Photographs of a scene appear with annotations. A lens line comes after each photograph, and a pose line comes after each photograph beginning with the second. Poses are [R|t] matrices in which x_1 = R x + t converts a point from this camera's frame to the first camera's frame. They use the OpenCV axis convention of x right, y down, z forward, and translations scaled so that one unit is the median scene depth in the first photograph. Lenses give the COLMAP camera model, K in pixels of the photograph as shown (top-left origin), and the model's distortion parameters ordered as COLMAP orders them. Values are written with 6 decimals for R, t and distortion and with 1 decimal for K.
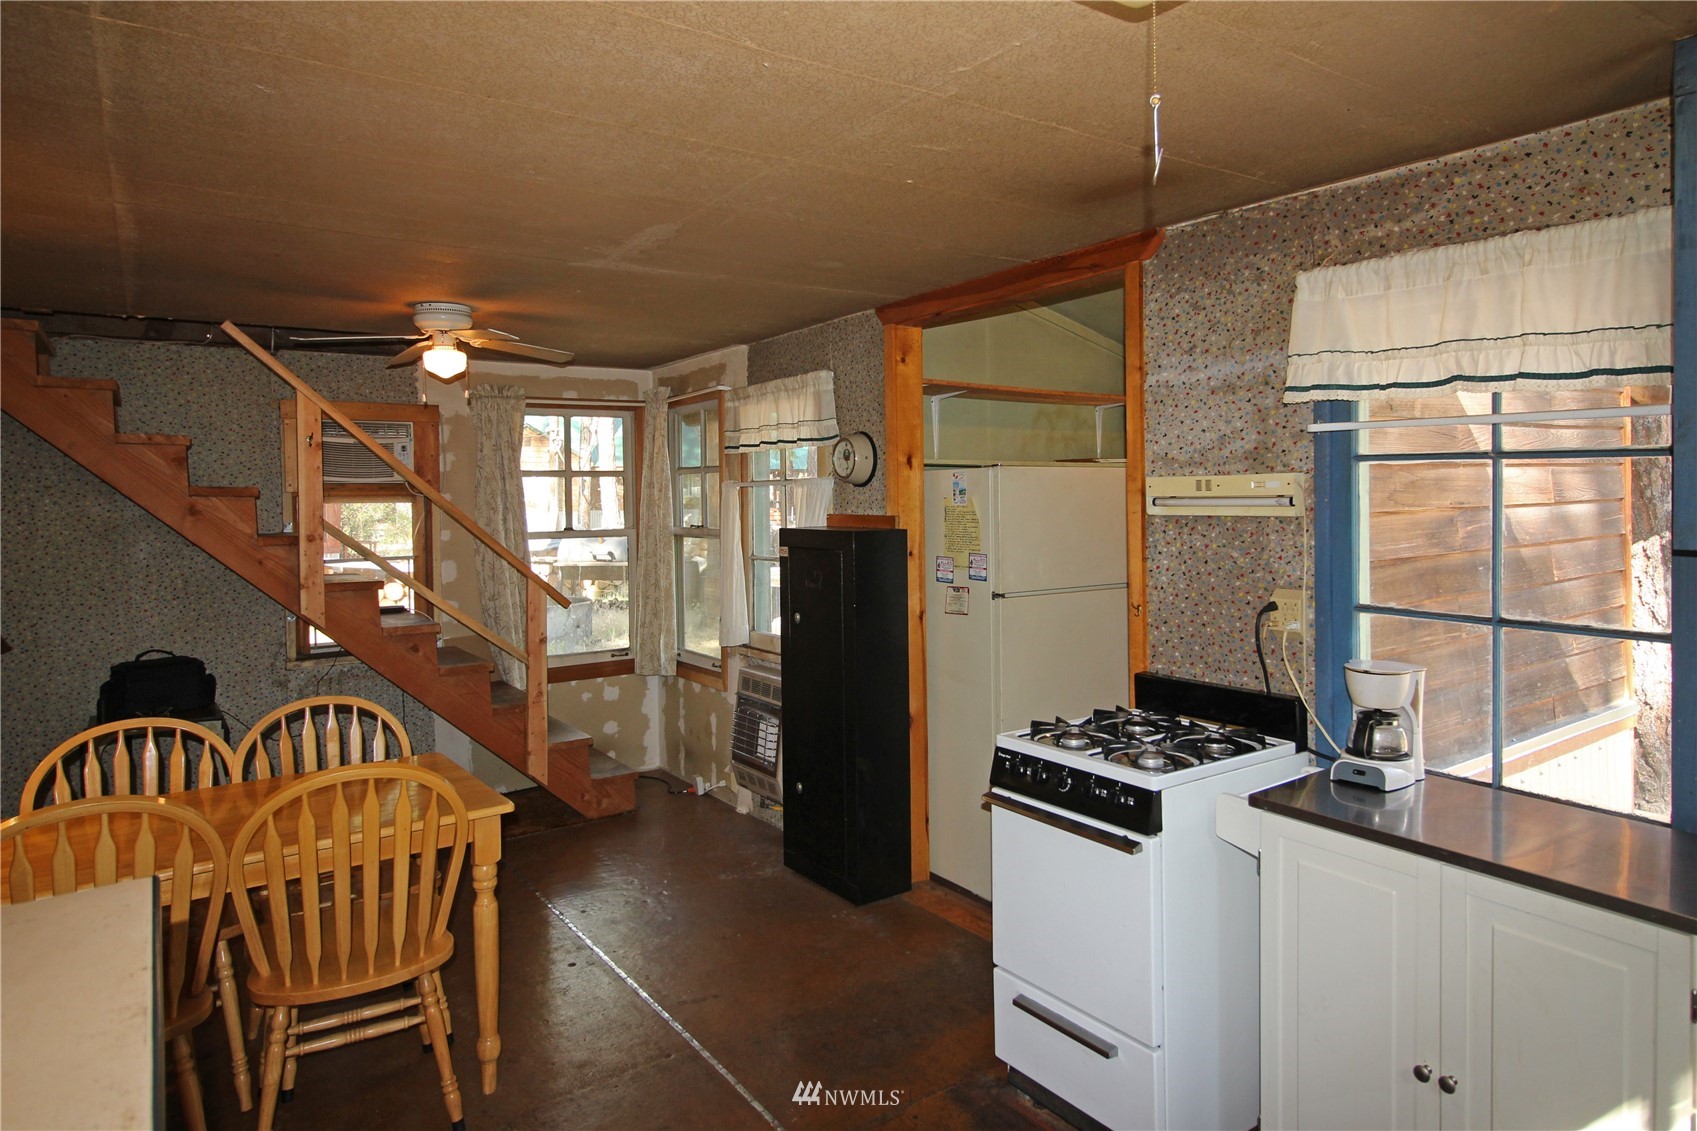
lens RADIAL K [[1041.9, 0, 877.3], [0, 1041.9, 510.6], [0, 0, 1]] dist [0.035896, 0.003167]
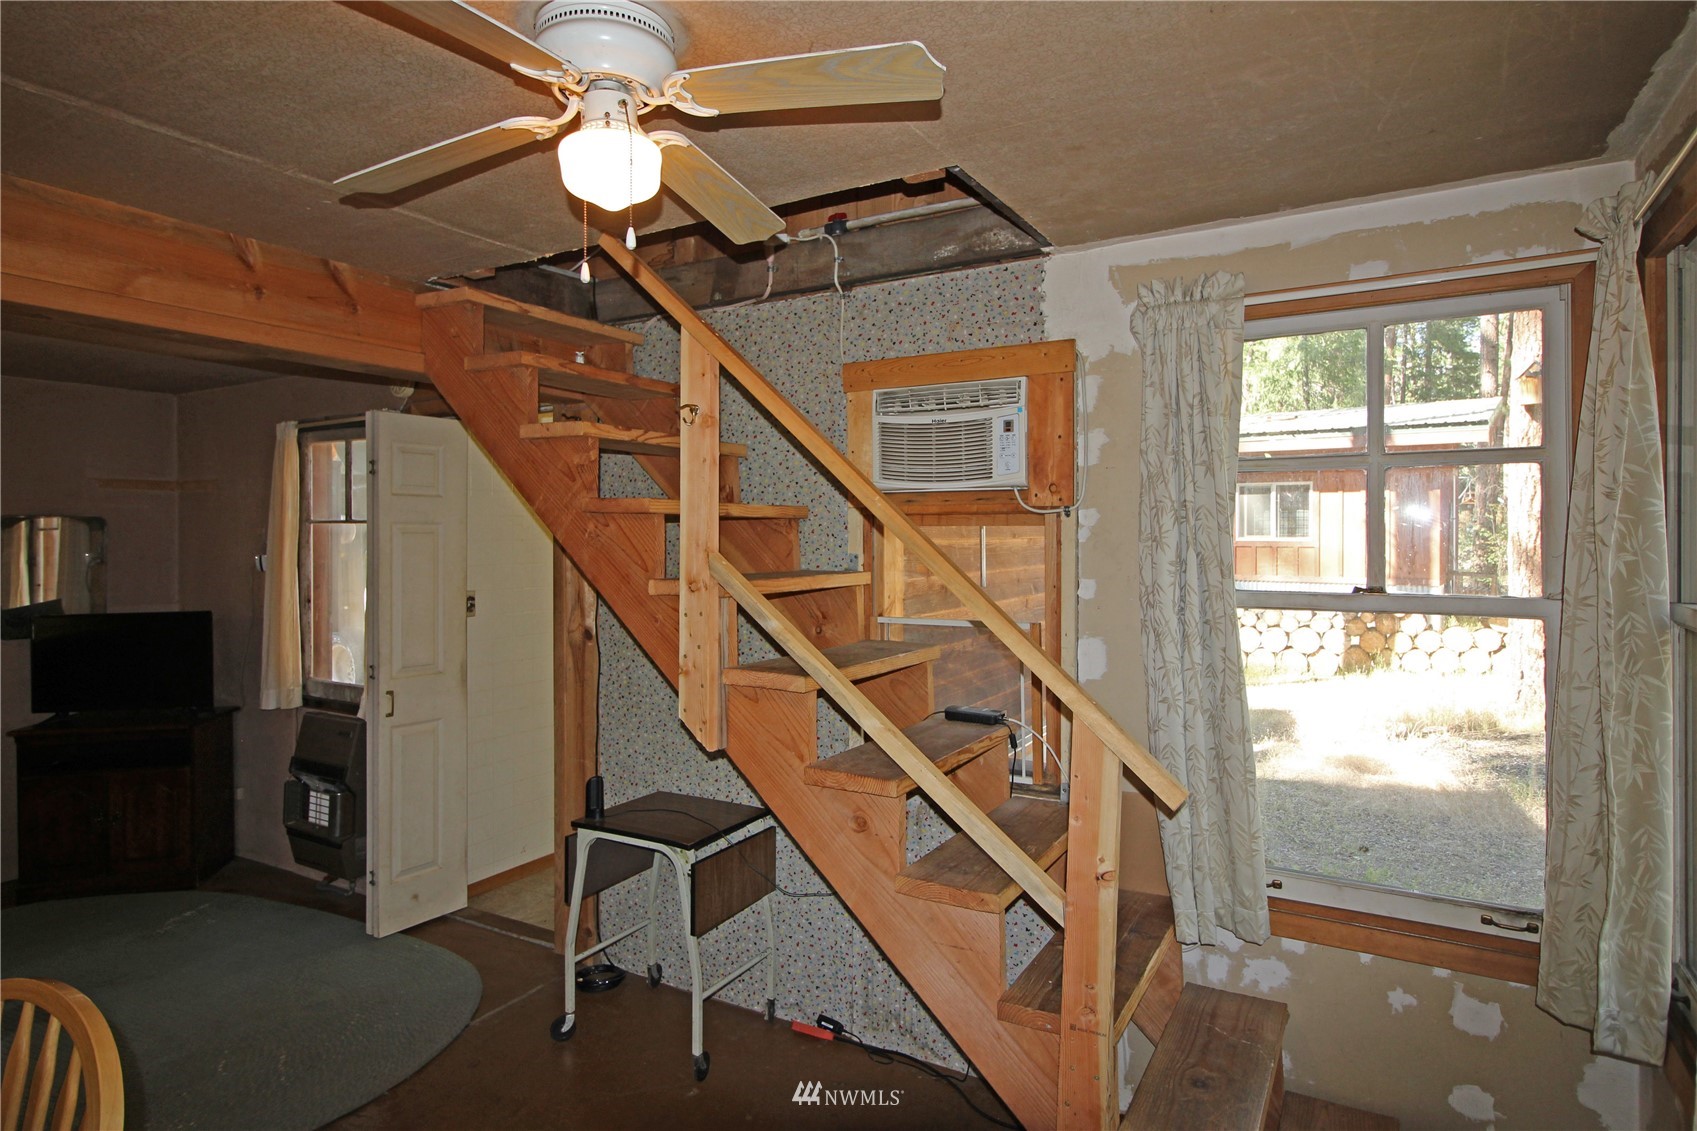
lens RADIAL K [[929.5, 0, 857.4], [0, 929.5, 533.9], [0, 0, 1]] dist [0.010719, -0.008453]
pose [[0.411994, 0.014872, -0.911065, -0.049641], [-0.013938, 0.999853, 0.010018, -0.008336], [0.911080, 0.008571, 0.412141, 0.910414]]
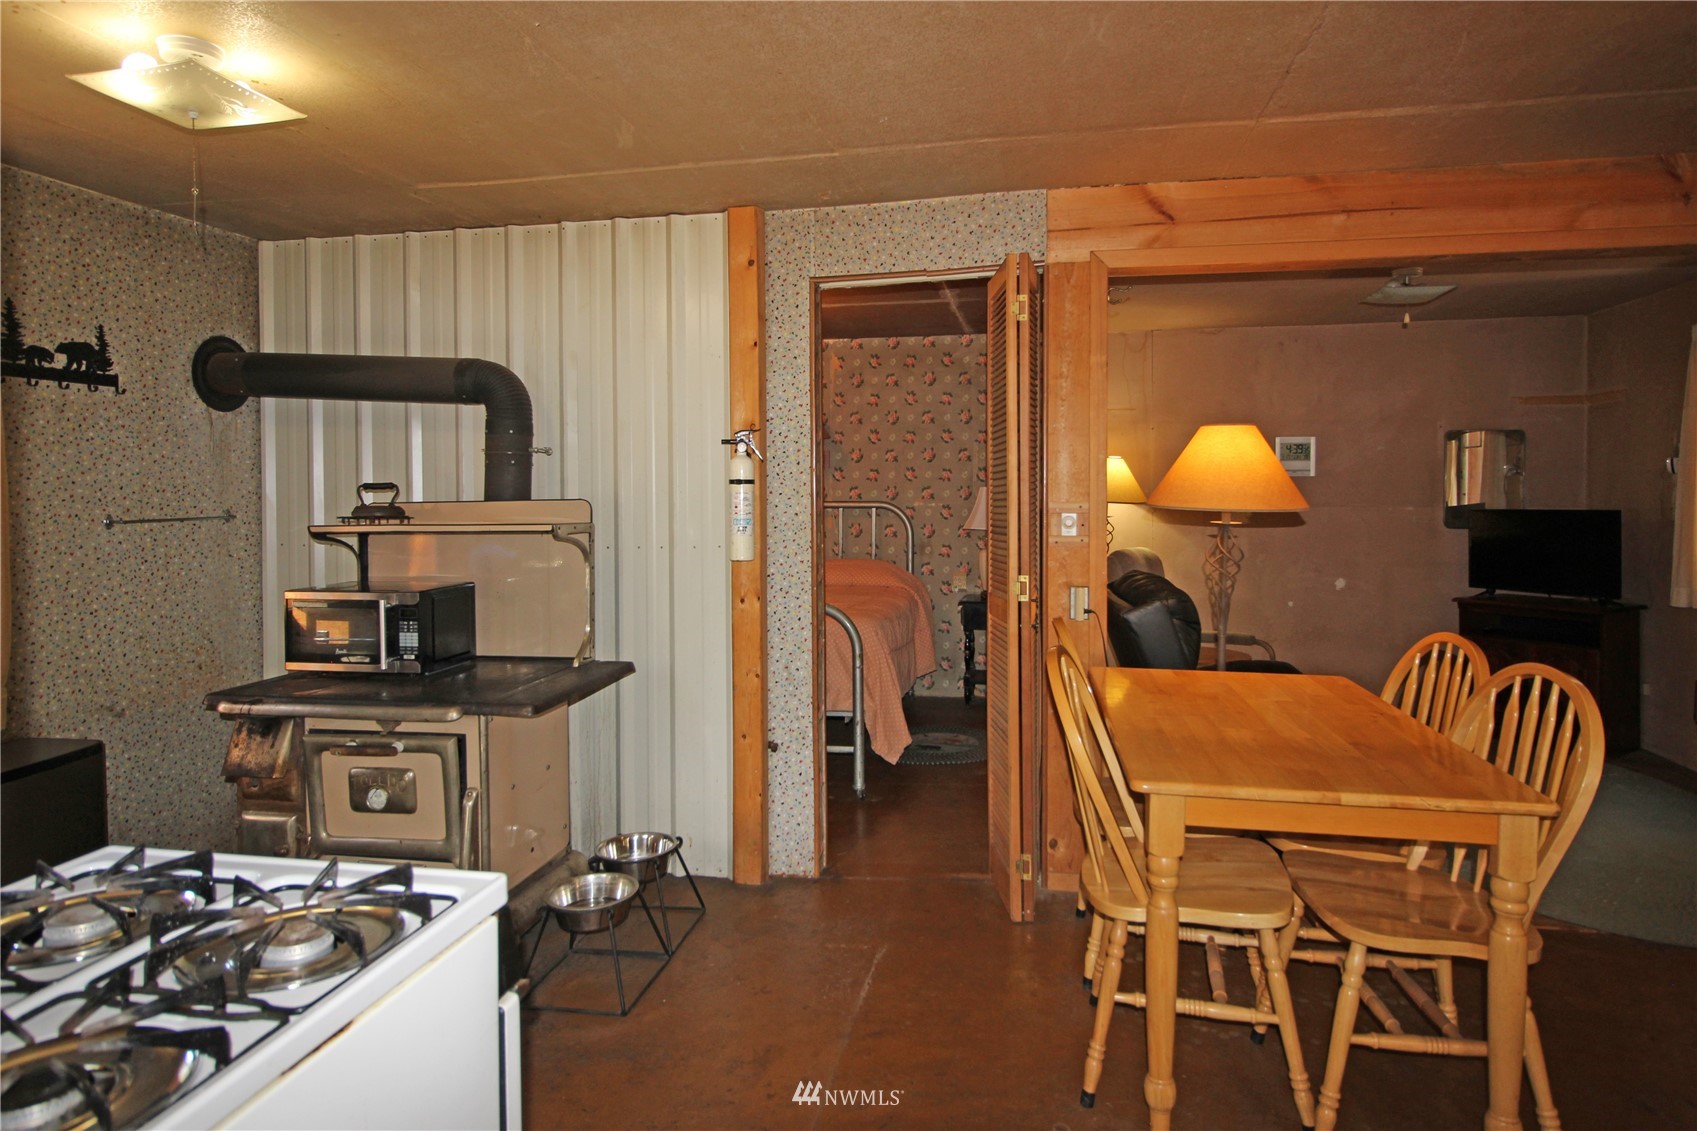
lens RADIAL K [[984.8, 0, 850.5], [0, 984.8, 499.4], [0, 0, 1]] dist [0.011638, -0.006850]
pose [[-0.733974, 0.029584, -0.678533, 0.178767], [0.007279, 0.999336, 0.035697, 0.034955], [0.679139, 0.021262, -0.733702, 0.924970]]
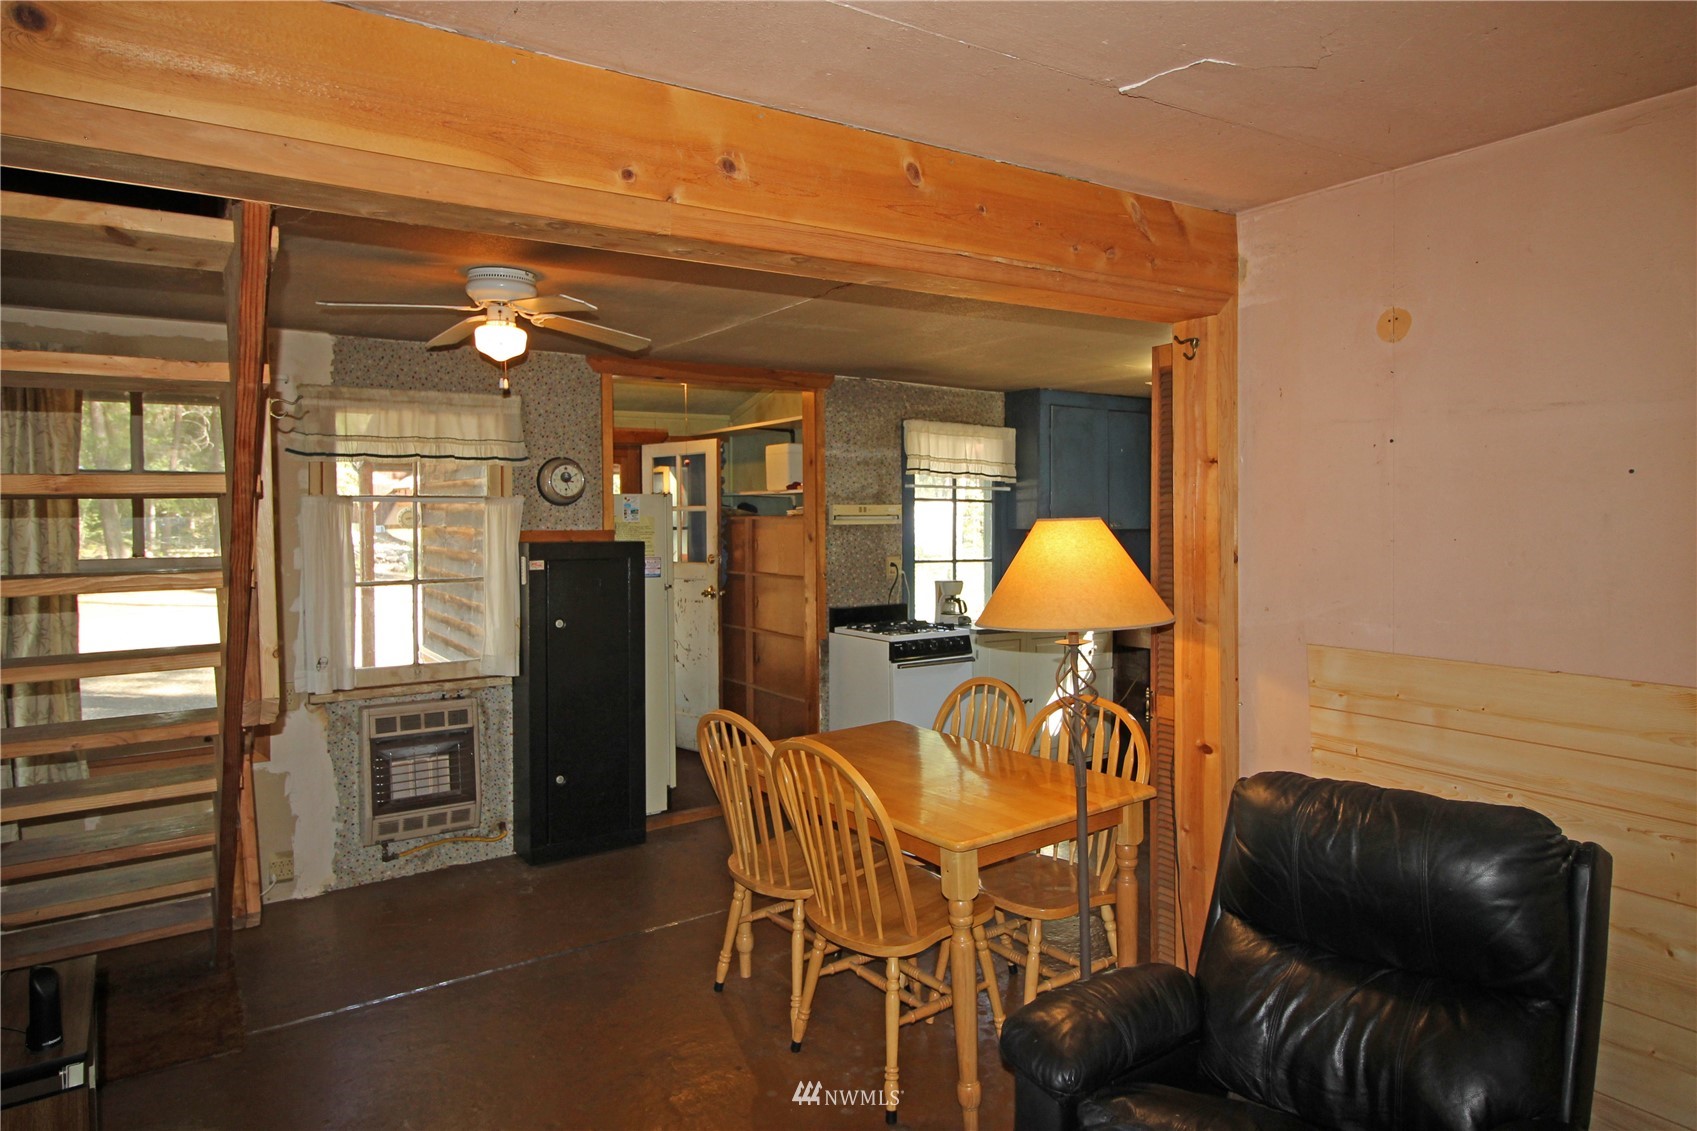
lens RADIAL K [[1041.9, 0, 863.3], [0, 1041.9, 558.0], [0, 0, 1]] dist [0.035896, 0.003167]
pose [[0.016584, -0.026231, 0.999518, -1.225898], [0.021162, 0.999441, 0.025877, 0.012722], [-0.999638, 0.020723, 0.017130, 0.683247]]
